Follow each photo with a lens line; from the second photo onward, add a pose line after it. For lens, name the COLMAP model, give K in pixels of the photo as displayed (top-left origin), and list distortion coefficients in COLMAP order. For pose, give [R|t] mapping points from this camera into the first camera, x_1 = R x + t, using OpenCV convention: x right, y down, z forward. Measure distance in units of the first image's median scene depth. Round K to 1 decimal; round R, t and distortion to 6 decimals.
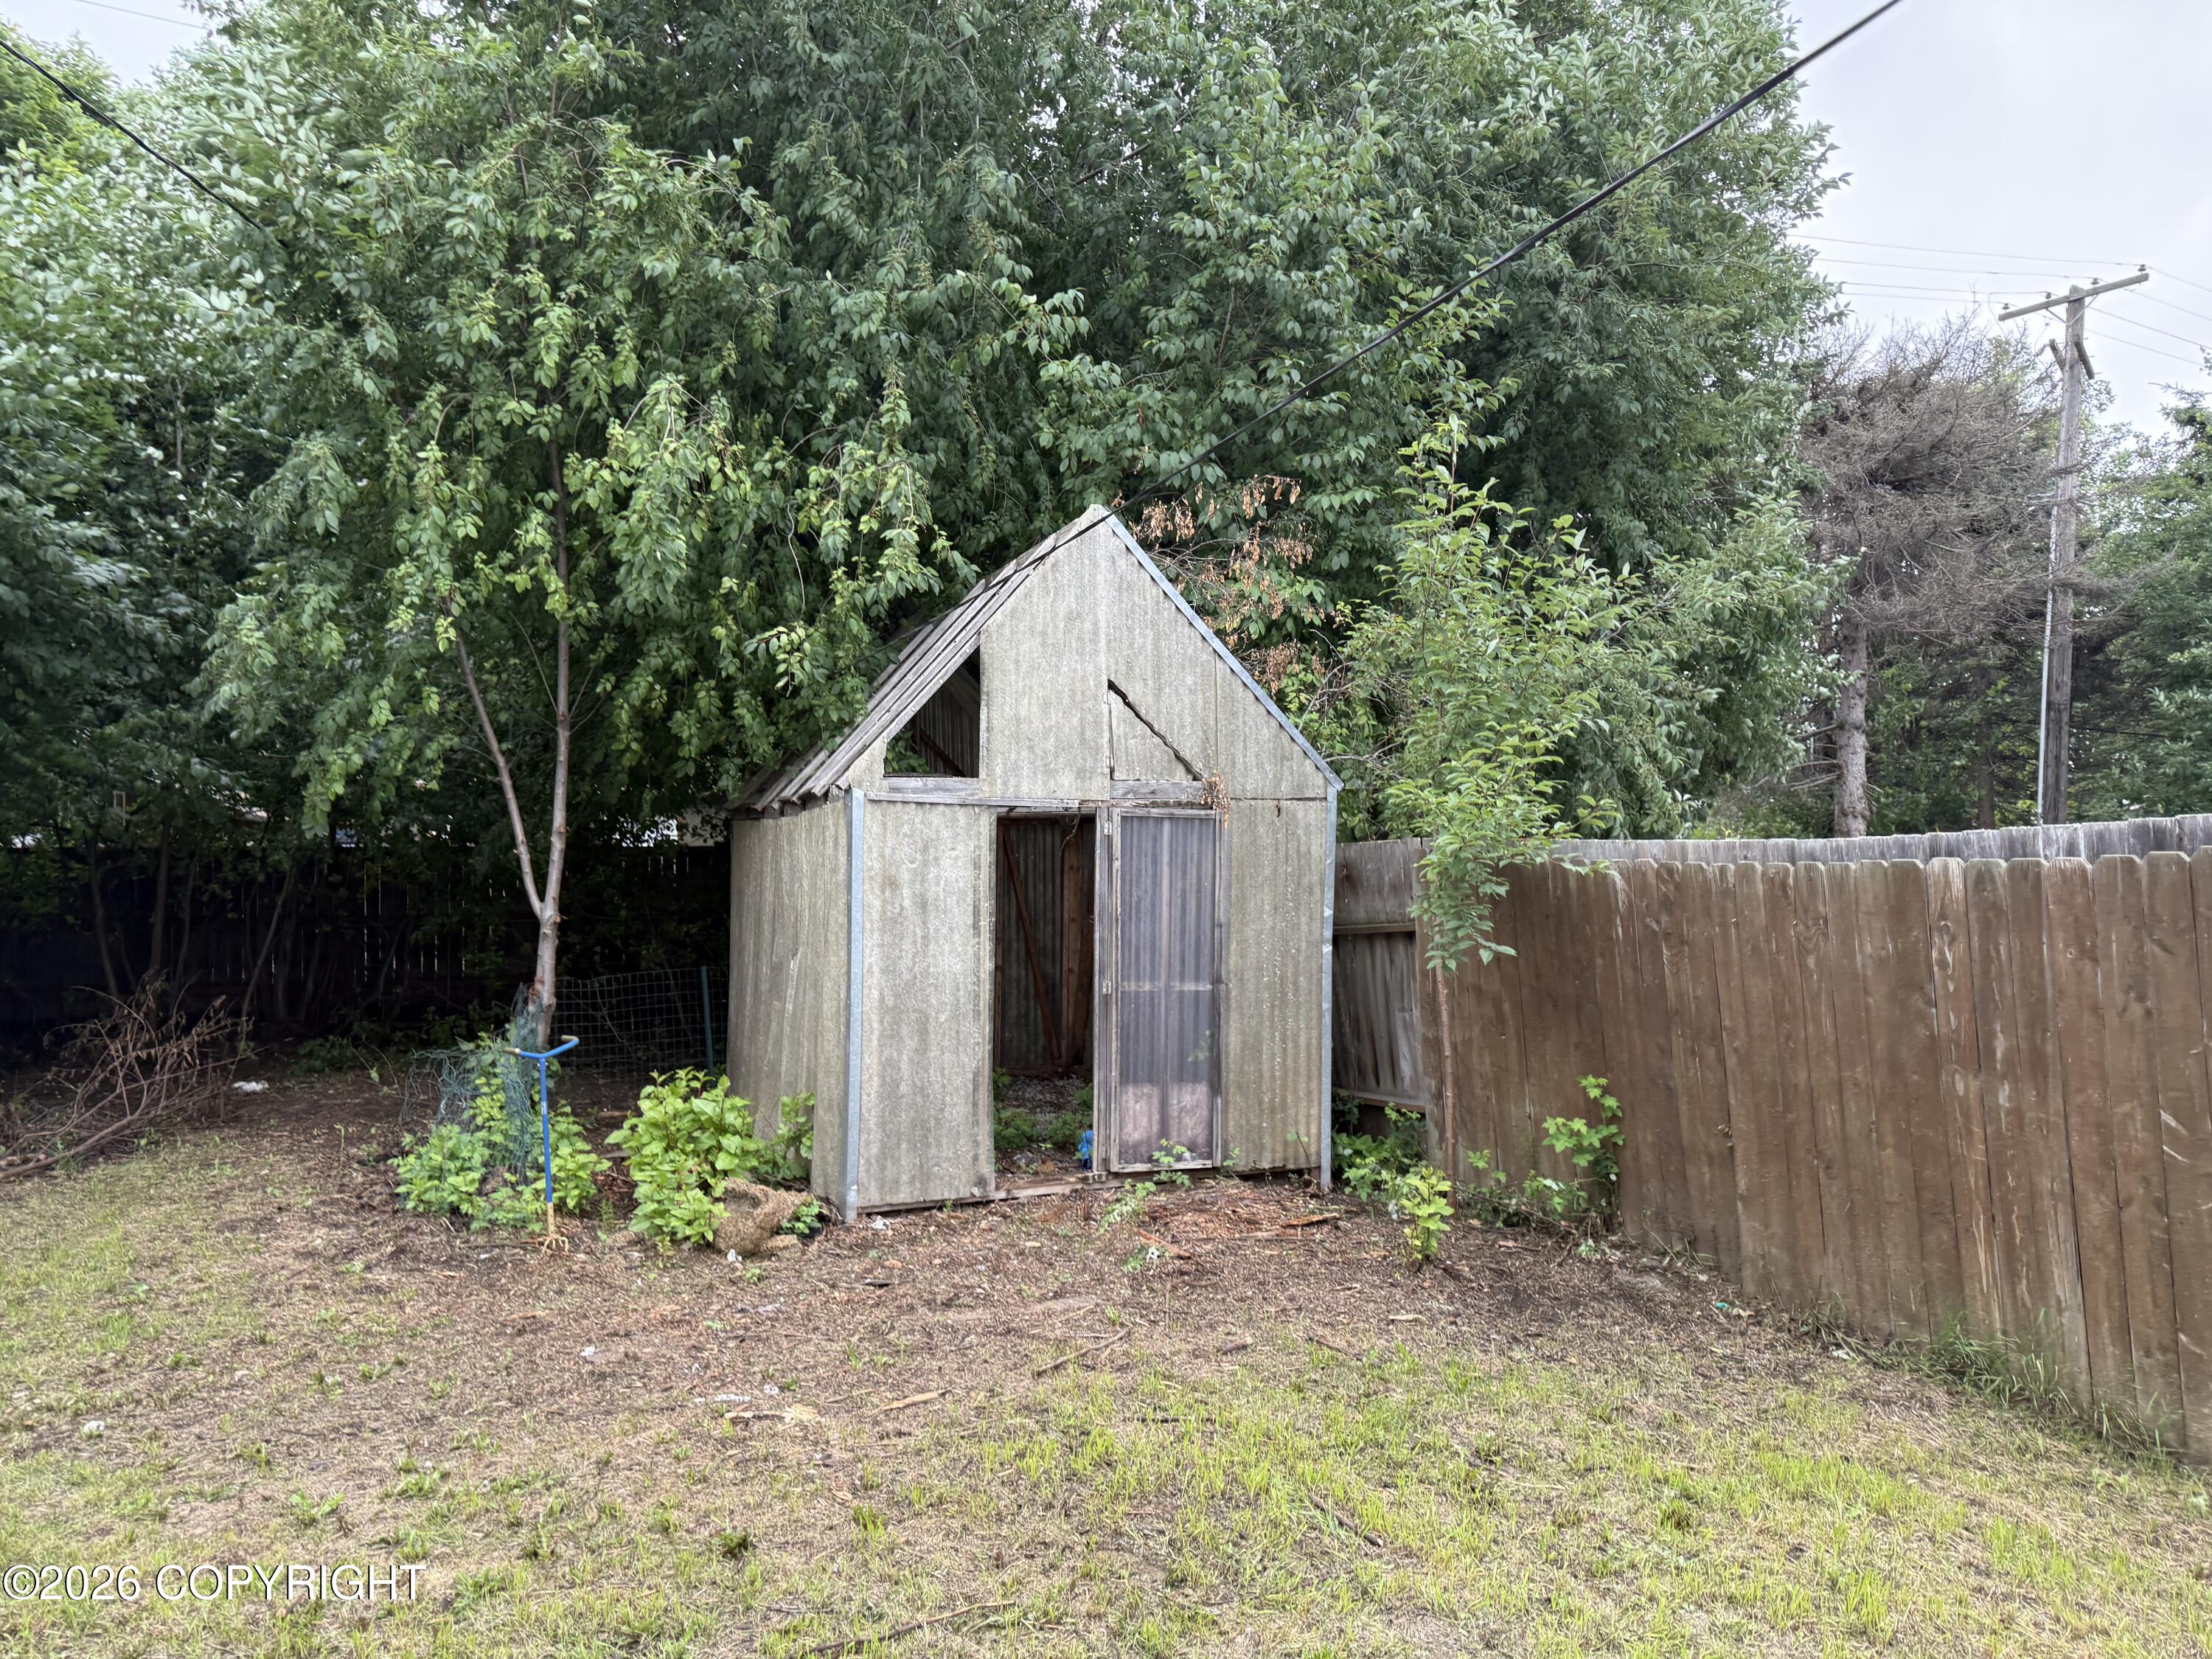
lens RADIAL K [[2040.1, 0, 1106.0], [0, 2040.1, 829.5], [0, 0, 1]] dist [0.000723, -0.002703]
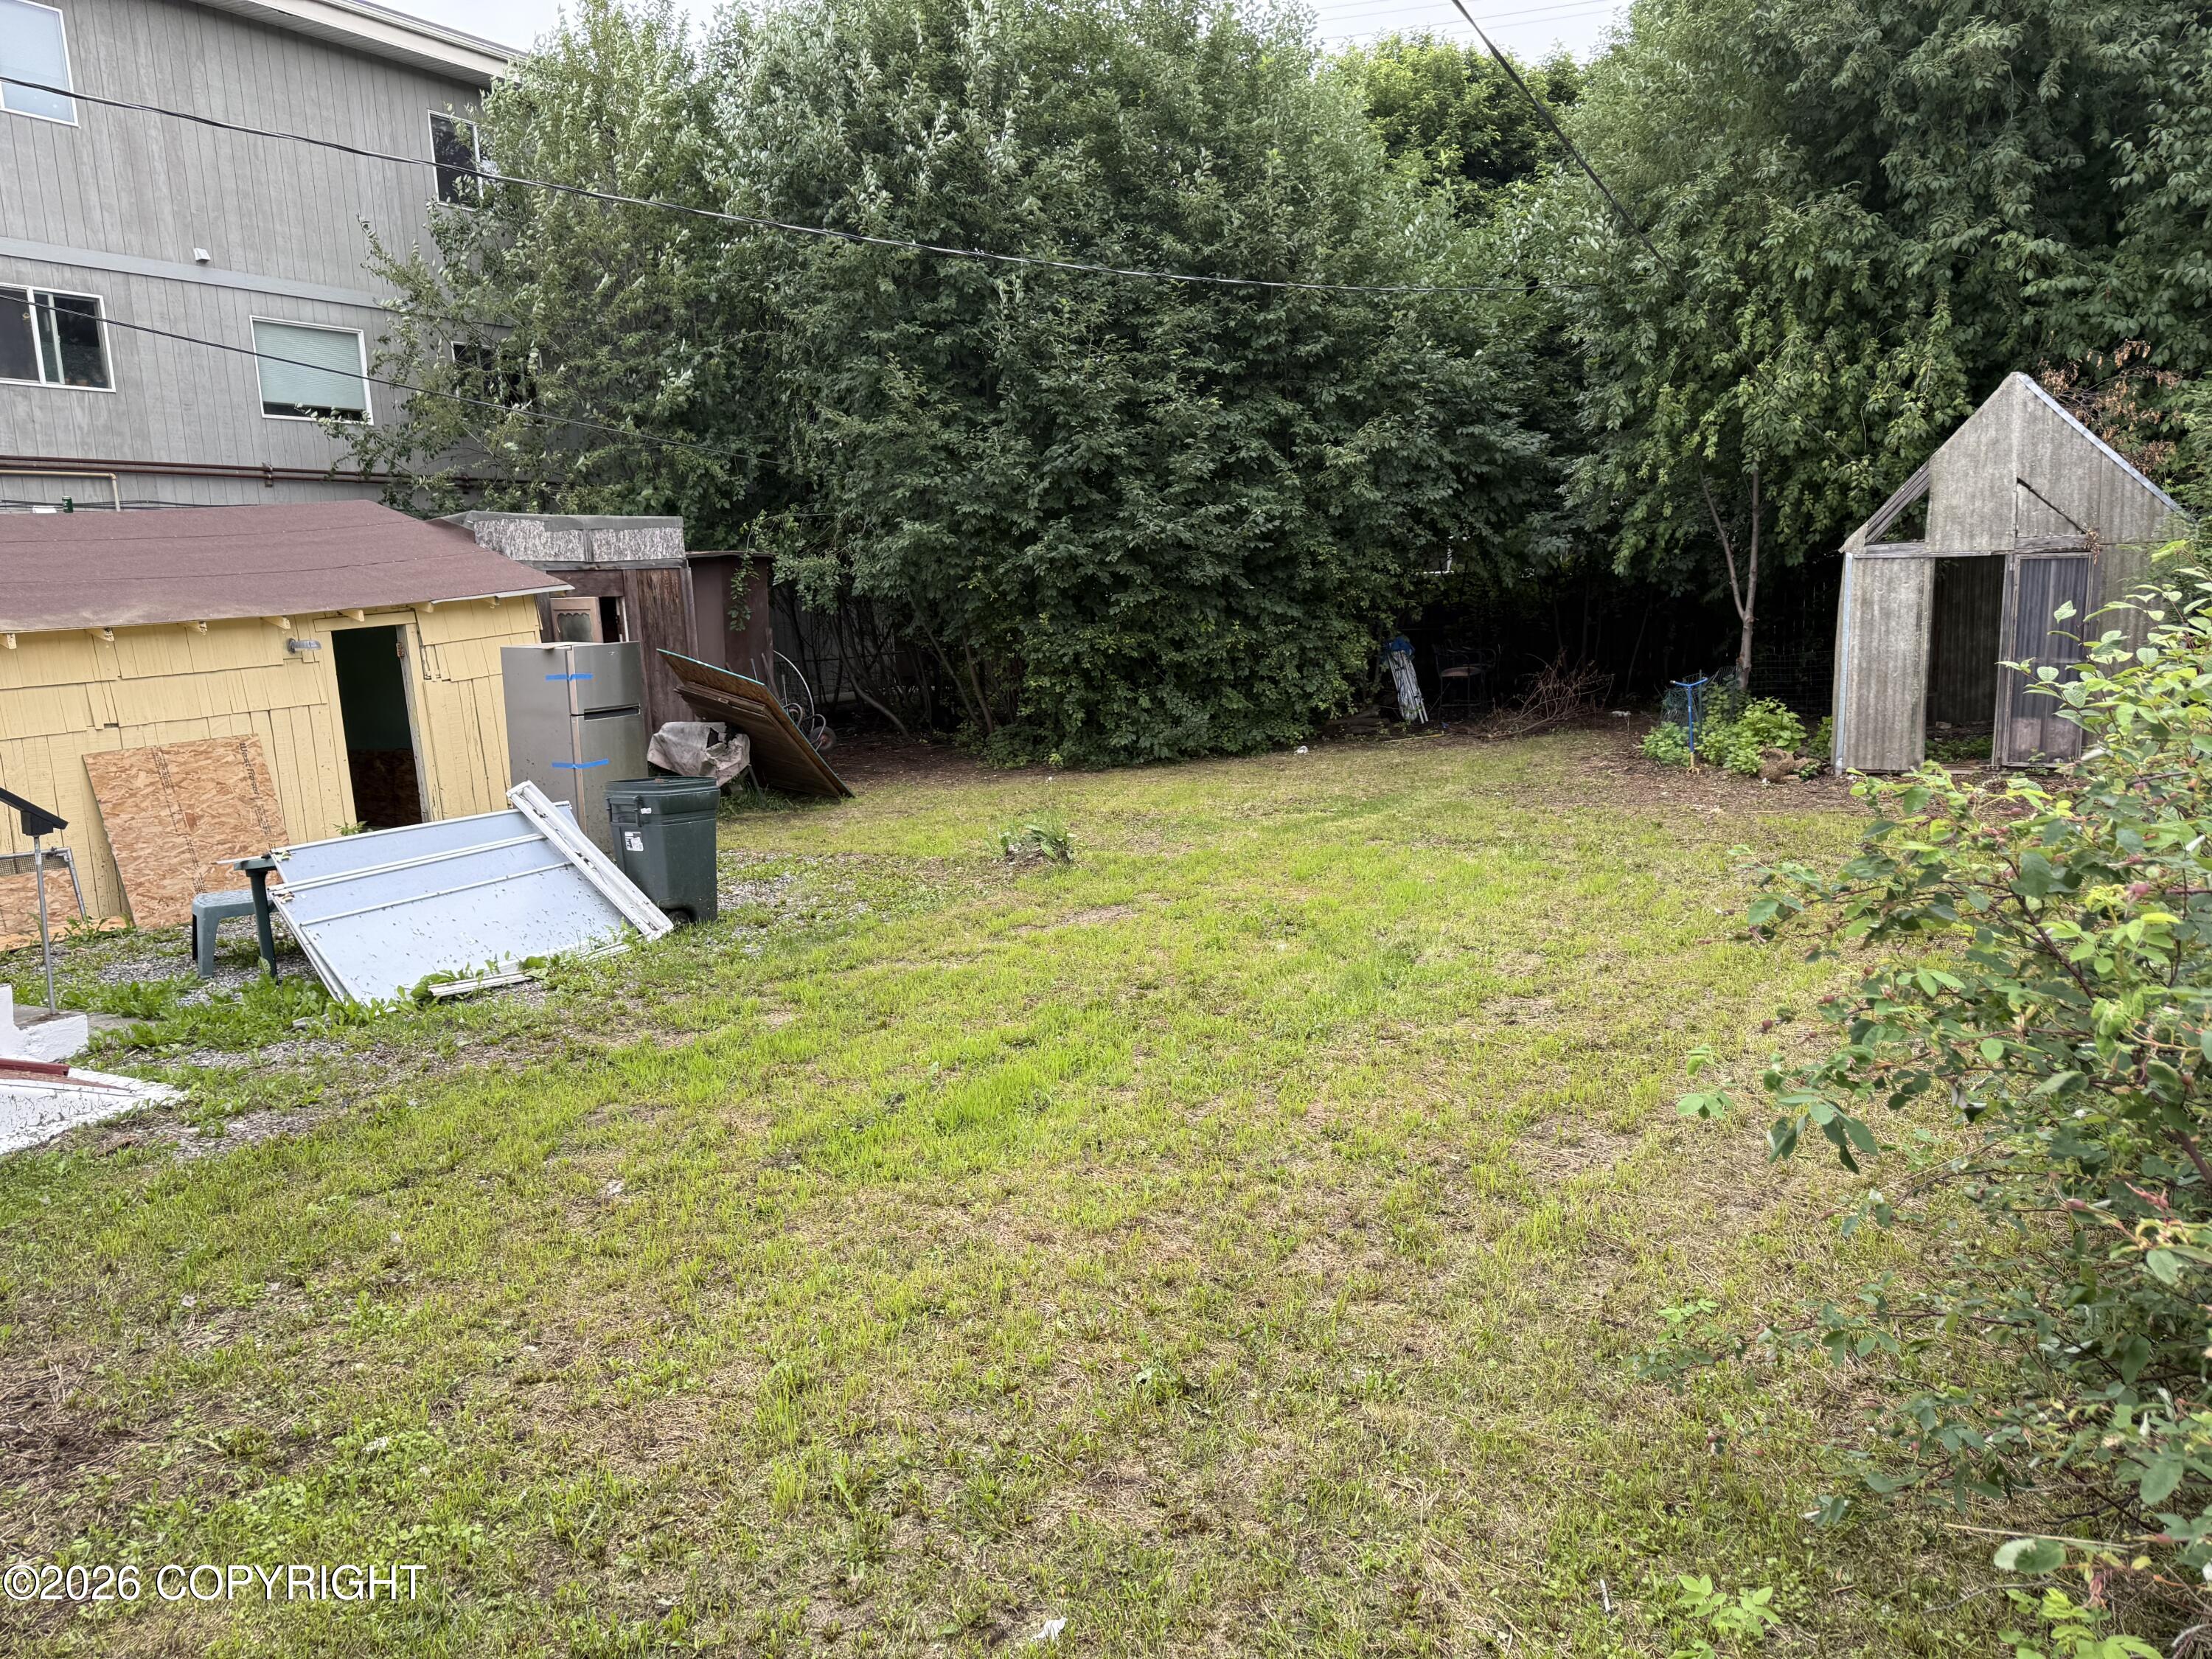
lens RADIAL K [[2040.1, 0, 1106.0], [0, 2040.1, 829.5], [0, 0, 1]] dist [0.000723, -0.002703]
pose [[0.645028, 0.074802, -0.760489, 0.824669], [0.048751, 0.989142, 0.138641, -0.056687], [0.762602, -0.126502, 0.634378, -0.686337]]
